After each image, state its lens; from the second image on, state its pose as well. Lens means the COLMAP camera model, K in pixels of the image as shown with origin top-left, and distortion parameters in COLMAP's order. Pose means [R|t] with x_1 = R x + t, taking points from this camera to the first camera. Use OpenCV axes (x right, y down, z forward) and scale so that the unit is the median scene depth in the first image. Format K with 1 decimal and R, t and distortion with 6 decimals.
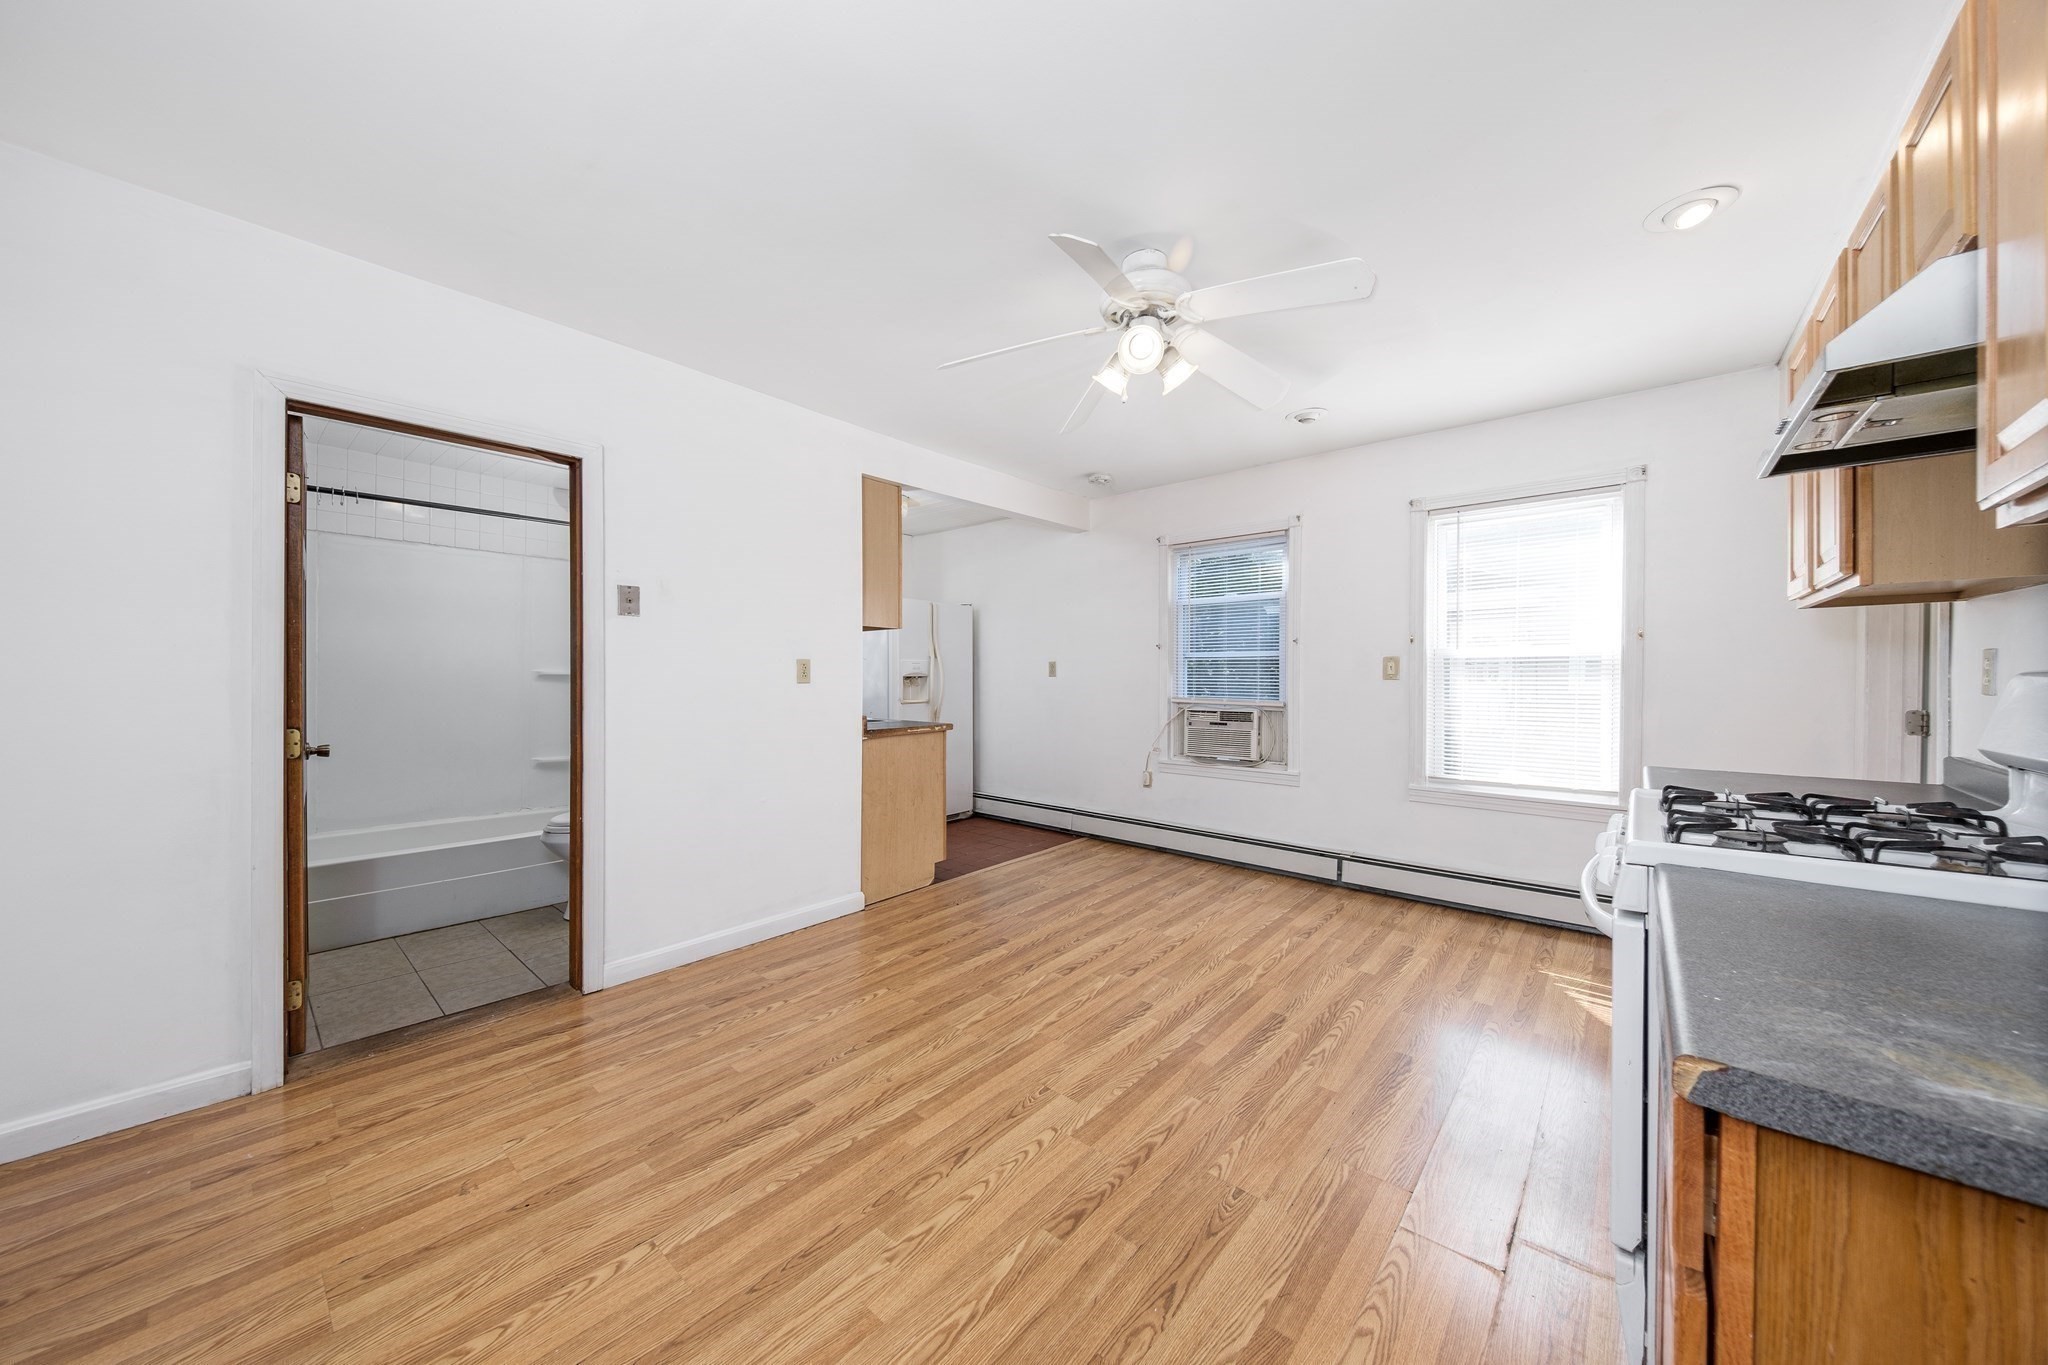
lens RADIAL K [[696.0, 0, 993.3], [0, 696.0, 675.9], [0, 0, 1]] dist [-0.014542, -0.000476]
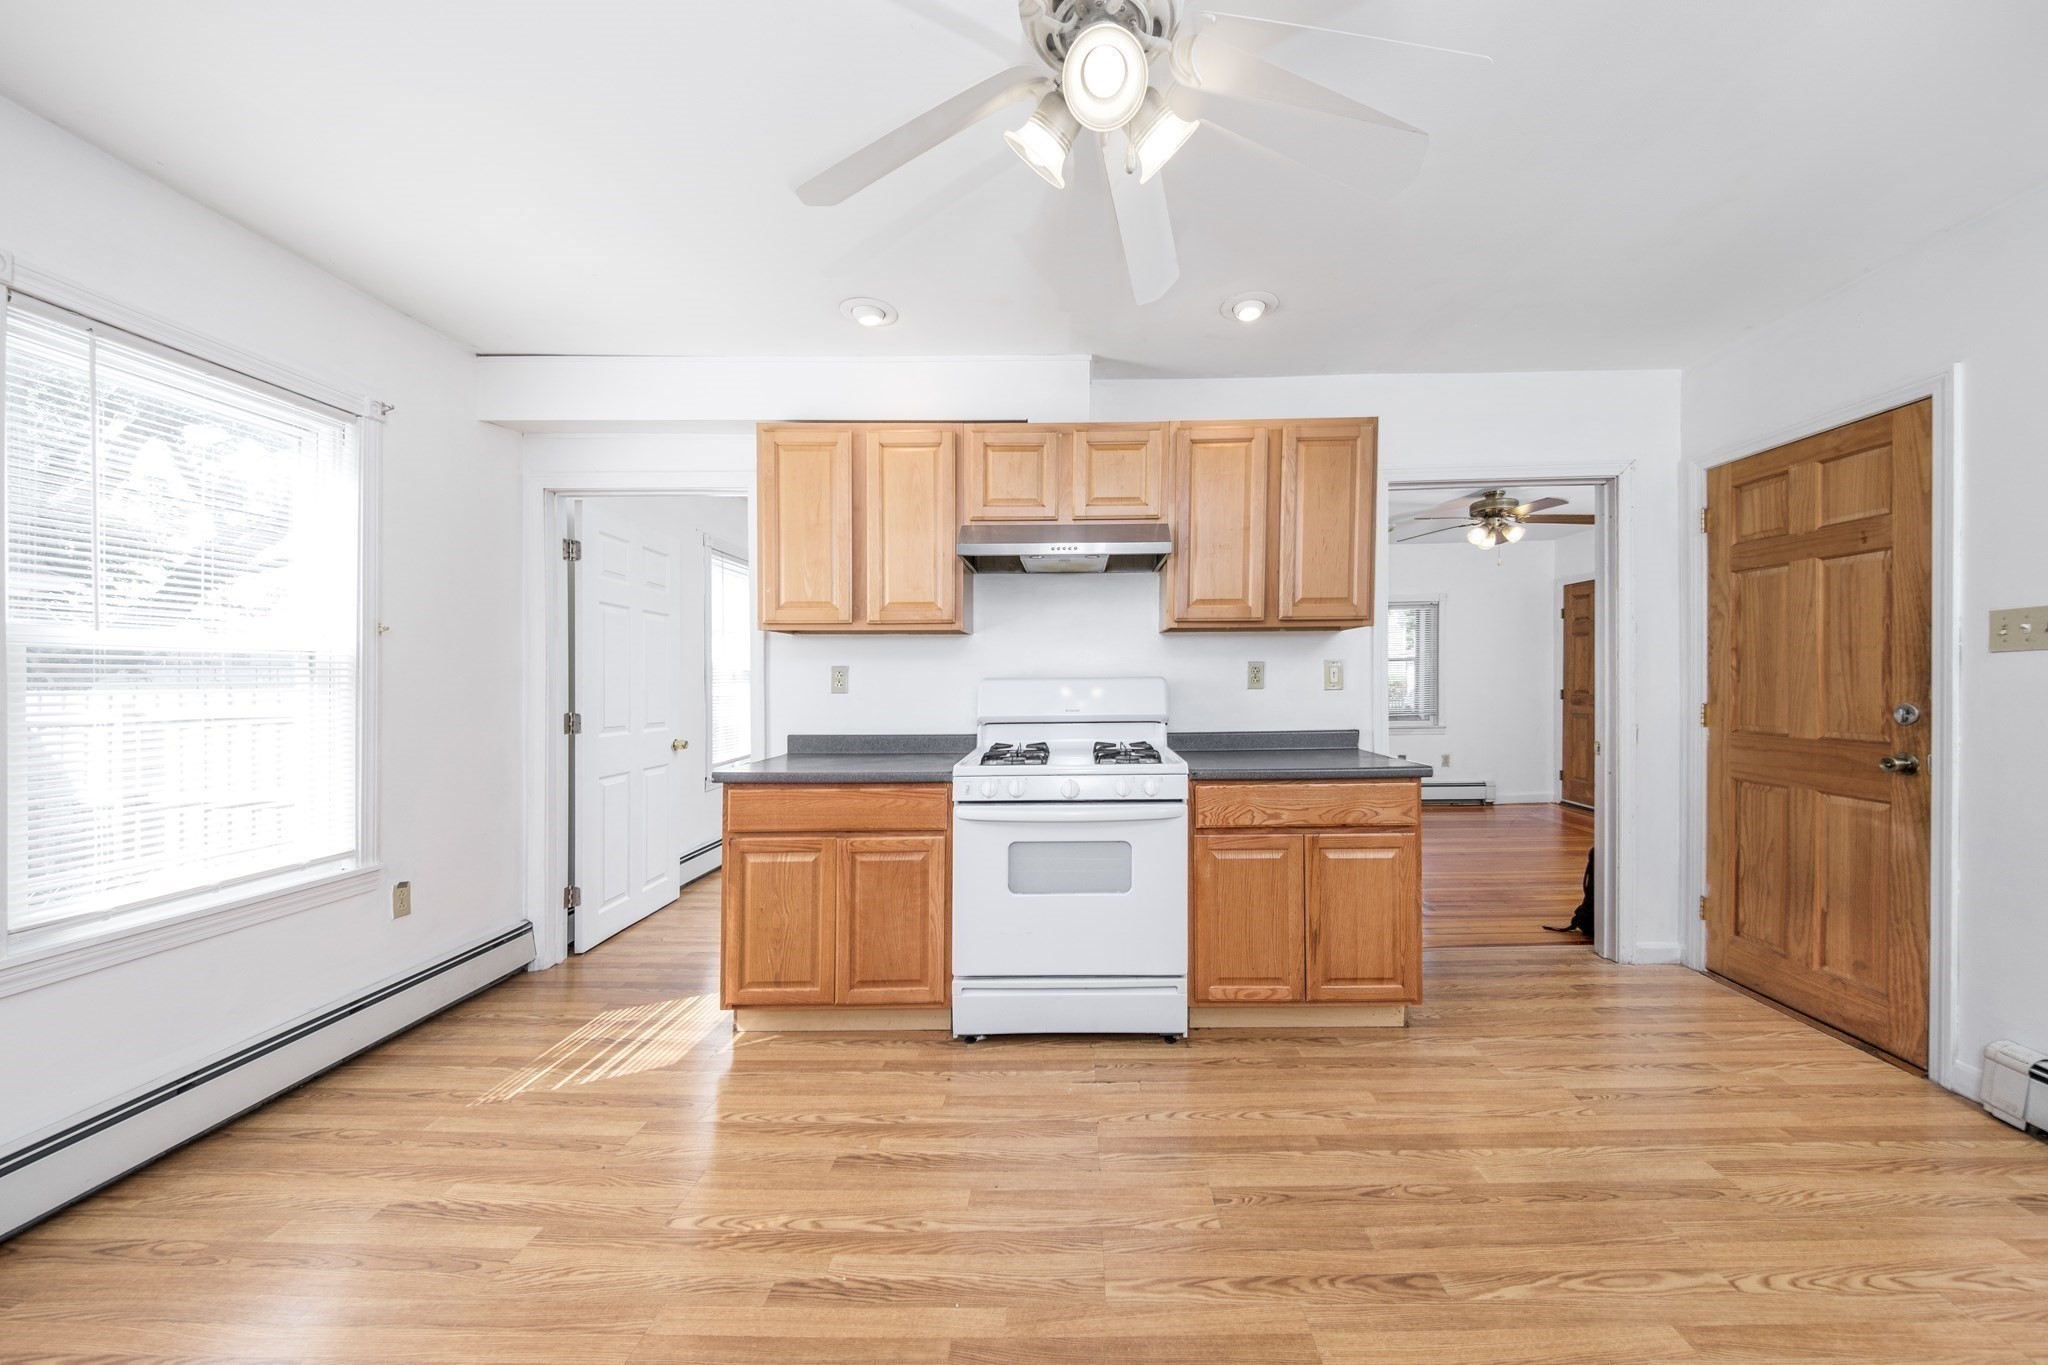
lens RADIAL K [[748.7, 0, 1062.2], [0, 748.7, 687.1], [0, 0, 1]] dist [-0.010333, -0.000239]
pose [[-0.676317, -0.001933, 0.736608, -0.230055], [0.007349, 0.999929, 0.009371, 0.000502], [-0.736574, 0.011751, -0.676255, 1.563627]]
